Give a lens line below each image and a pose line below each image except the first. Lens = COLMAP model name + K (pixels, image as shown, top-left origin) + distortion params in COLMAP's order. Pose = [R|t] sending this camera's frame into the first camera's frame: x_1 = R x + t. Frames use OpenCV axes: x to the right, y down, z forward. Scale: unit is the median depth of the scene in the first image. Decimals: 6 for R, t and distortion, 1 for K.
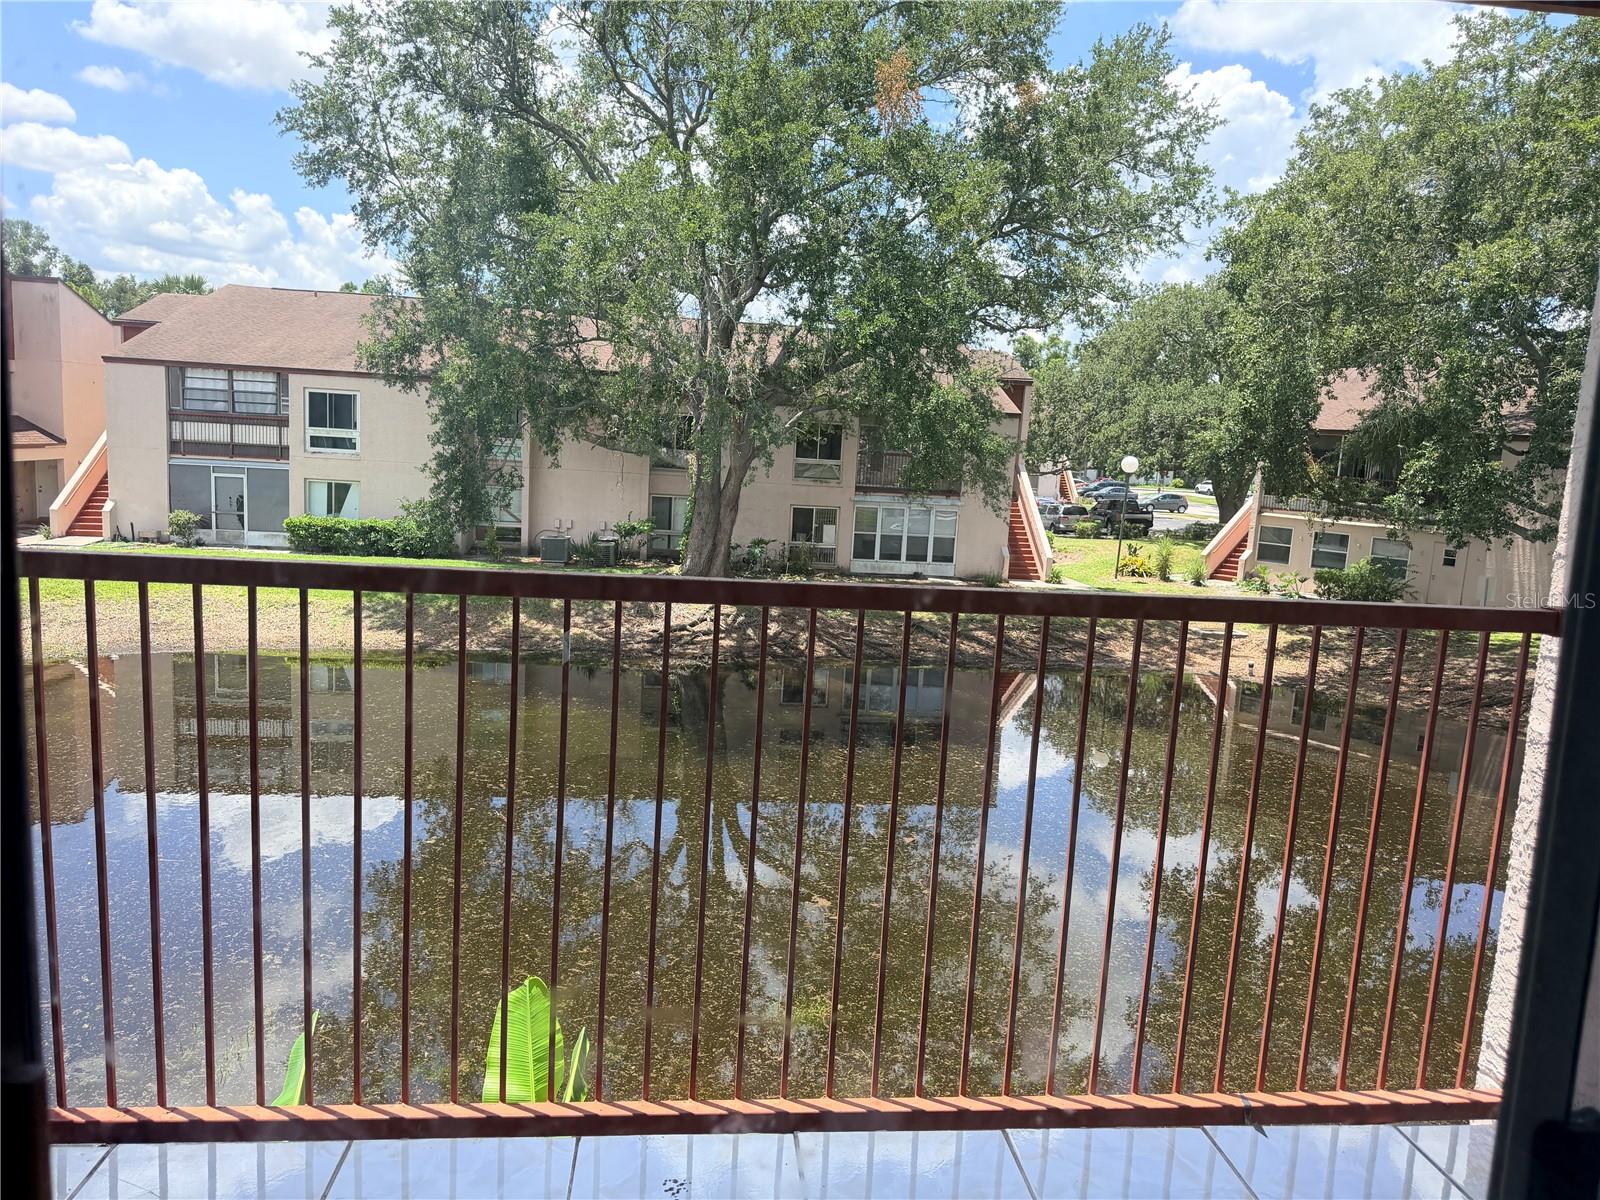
lens RADIAL K [[1123.1, 0, 801.9], [0, 1123.1, 599.2], [0, 0, 1]] dist [0.058050, -0.074158]
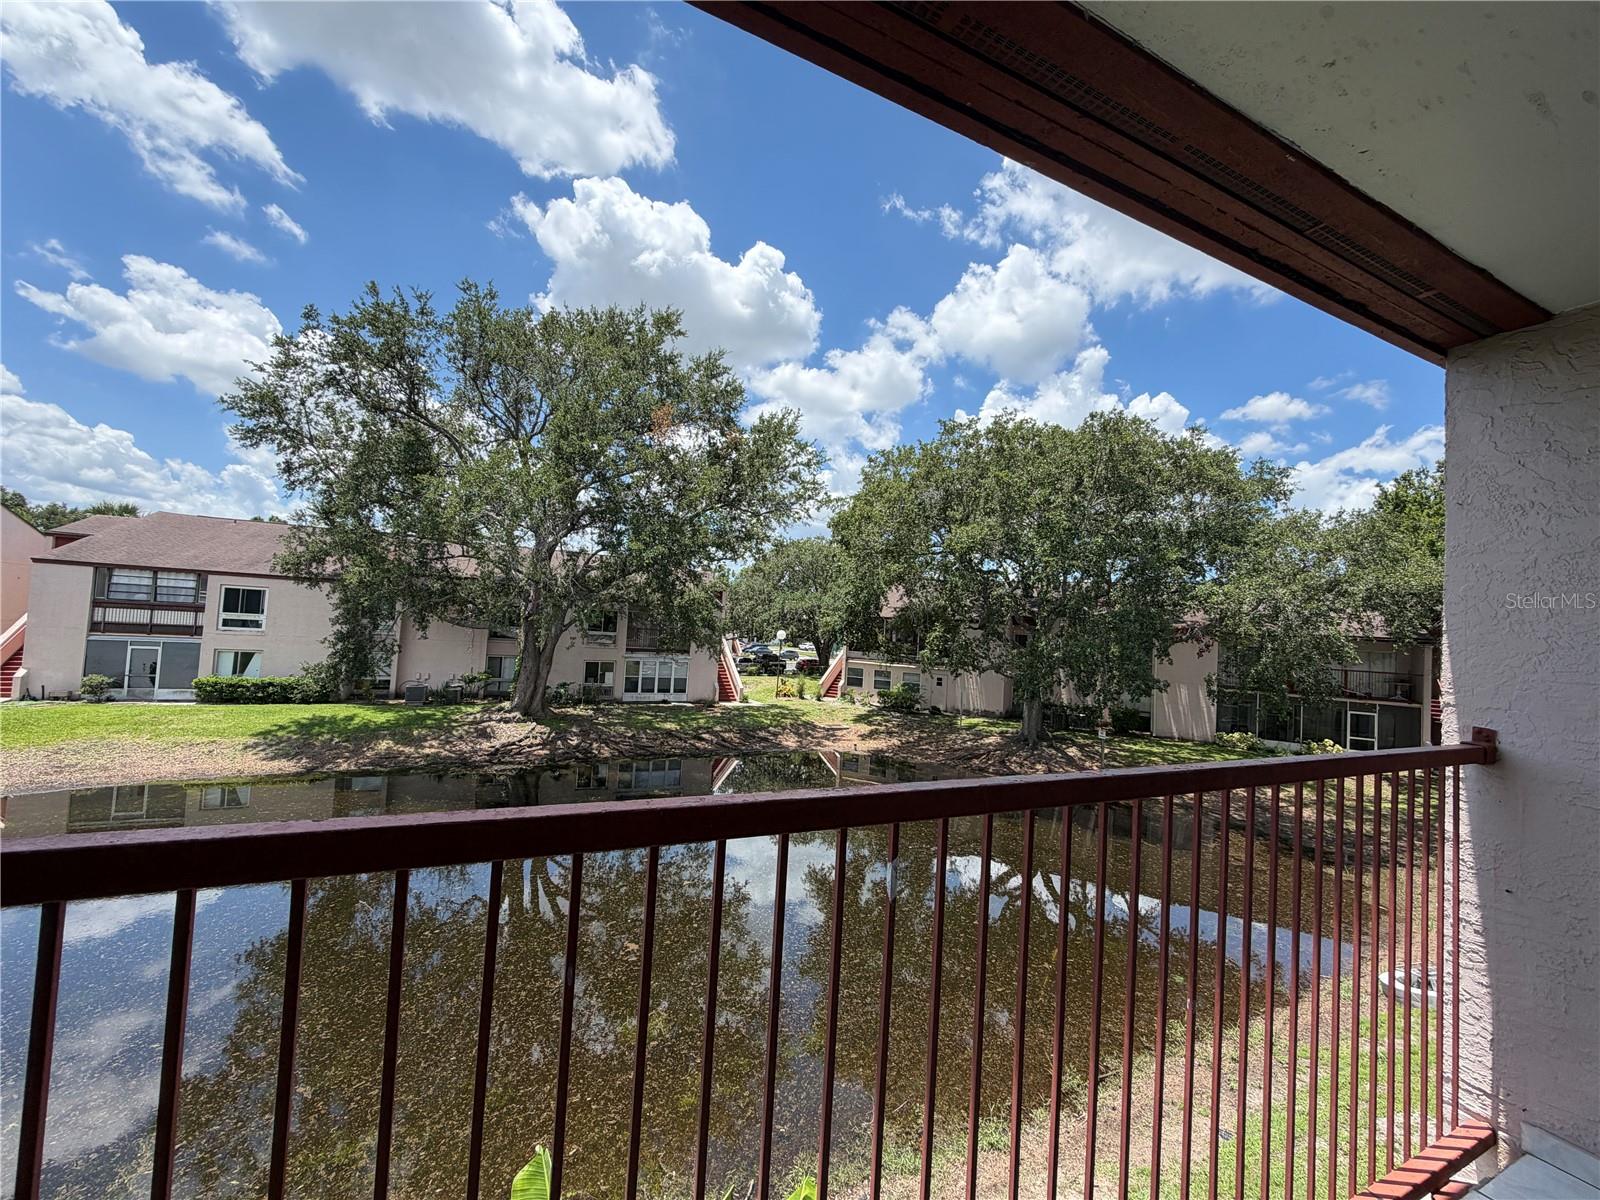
lens RADIAL K [[634.3, 0, 794.9], [0, 634.3, 602.4], [0, 0, 1]] dist [-0.000338, 0.000408]
pose [[0.943202, 0.011039, 0.332037, -0.030872], [0.044933, 0.986025, -0.160421, -0.007457], [-0.329168, 0.166229, 0.929525, 0.042914]]
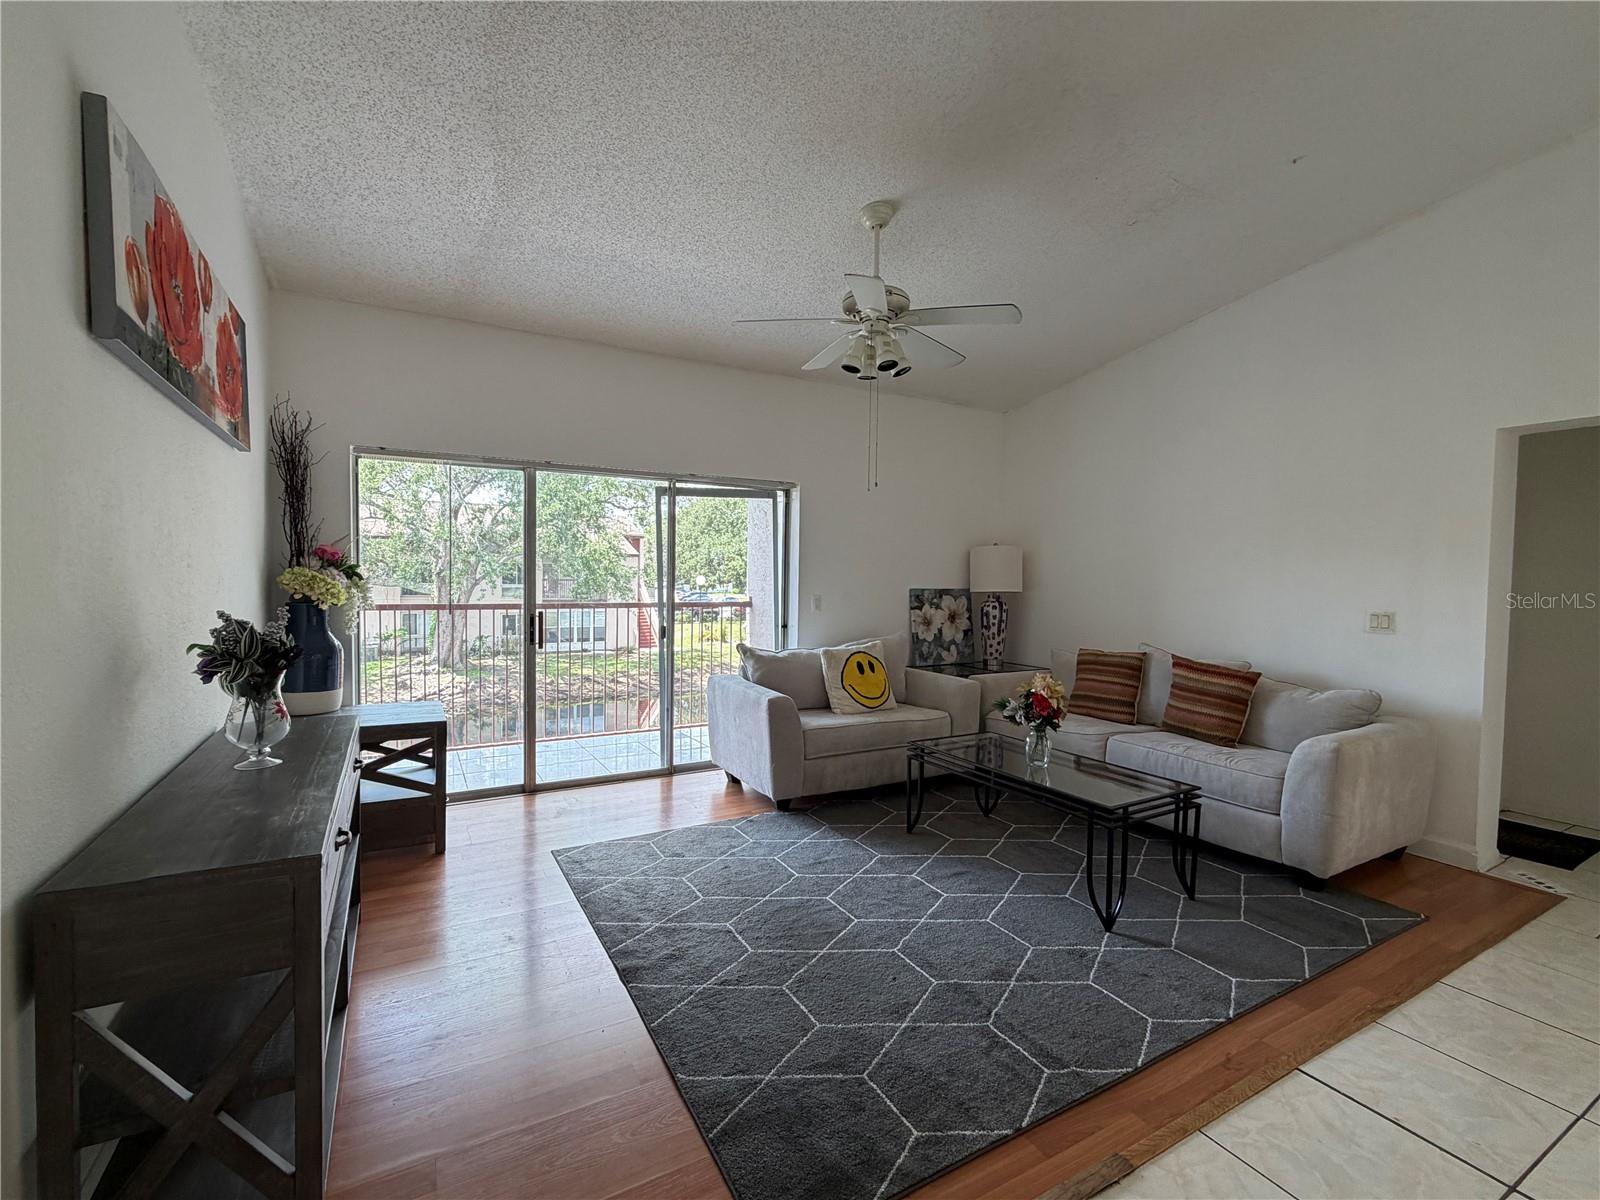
lens RADIAL K [[711.4, 0, 795.7], [0, 711.4, 598.4], [0, 0, 1]] dist [0.000644, 0.000045]
pose [[0.920057, -0.053099, 0.388169, -0.017403], [0.091388, 0.992529, -0.080839, 0.018575], [-0.380976, 0.109850, 0.918036, -0.124384]]
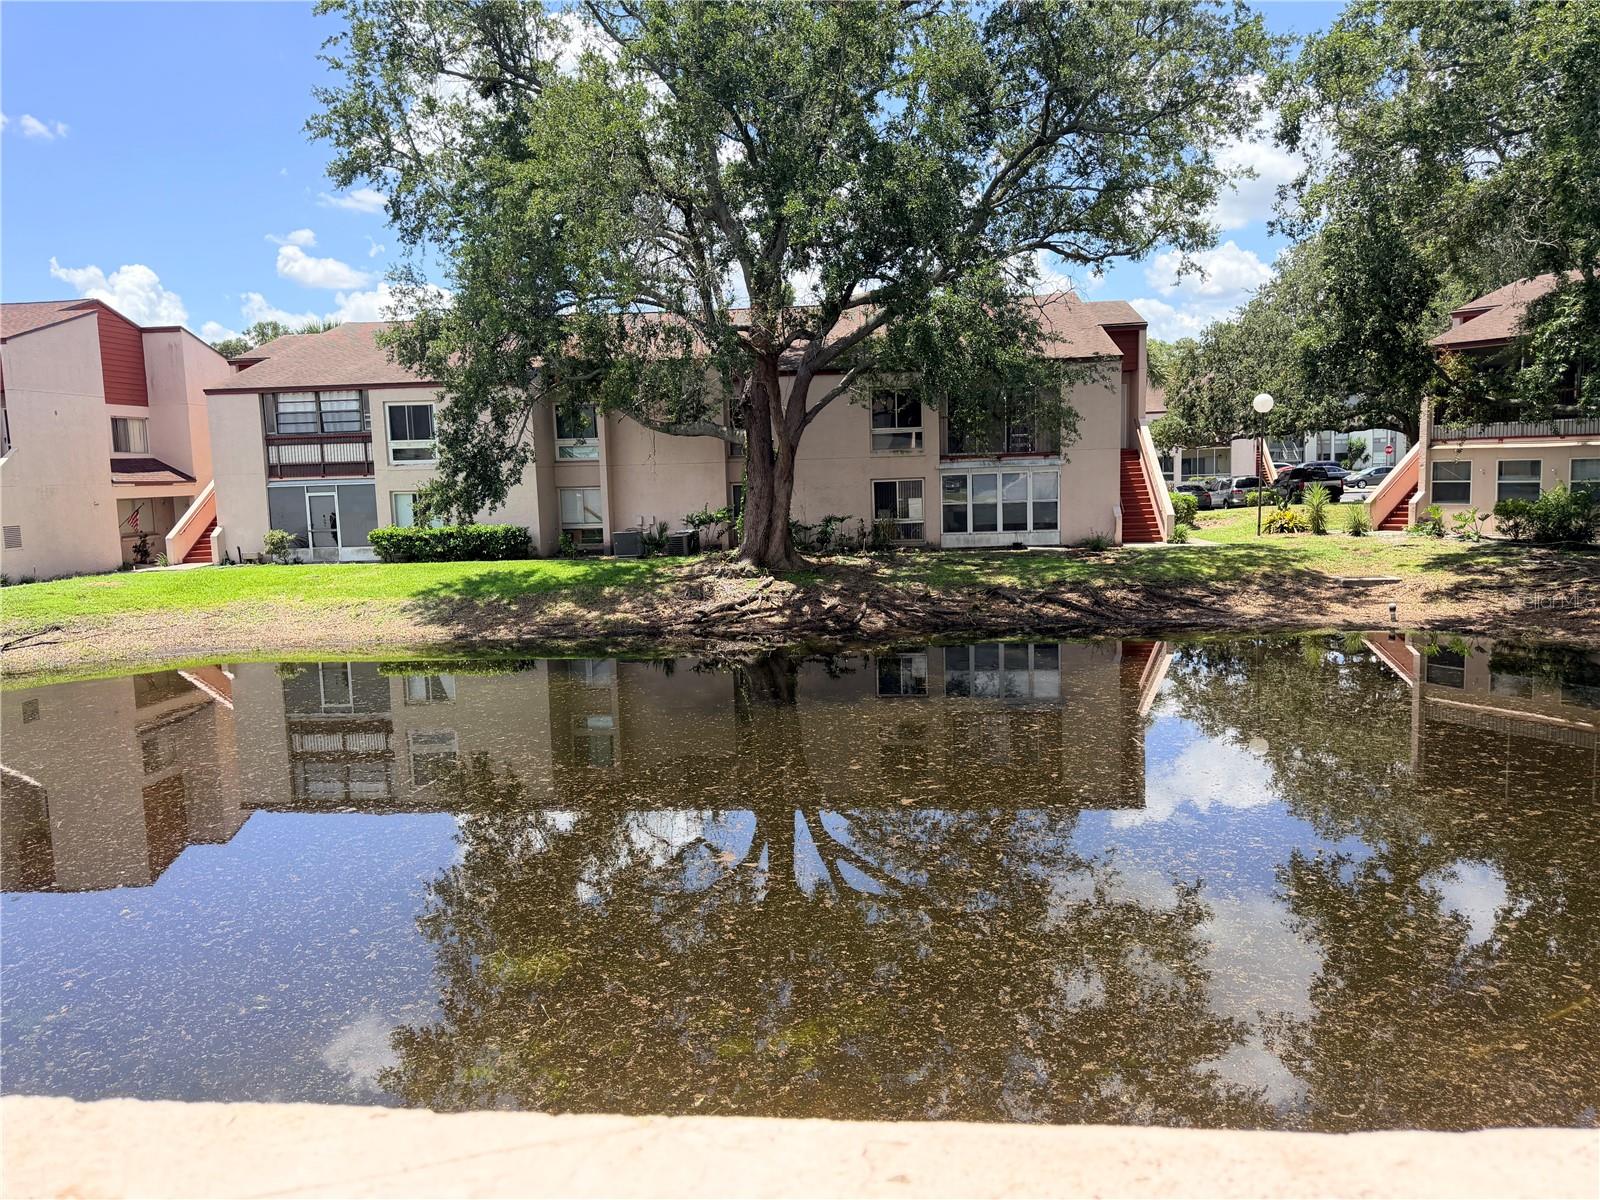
lens RADIAL K [[1123.1, 0, 832.7], [0, 1123.1, 607.6], [0, 0, 1]] dist [0.058050, -0.074158]
pose [[0.977975, -0.063937, -0.198691, 0.147606], [0.055940, 0.997392, -0.045610, 0.067427], [0.201088, 0.033491, 0.979000, 0.094970]]
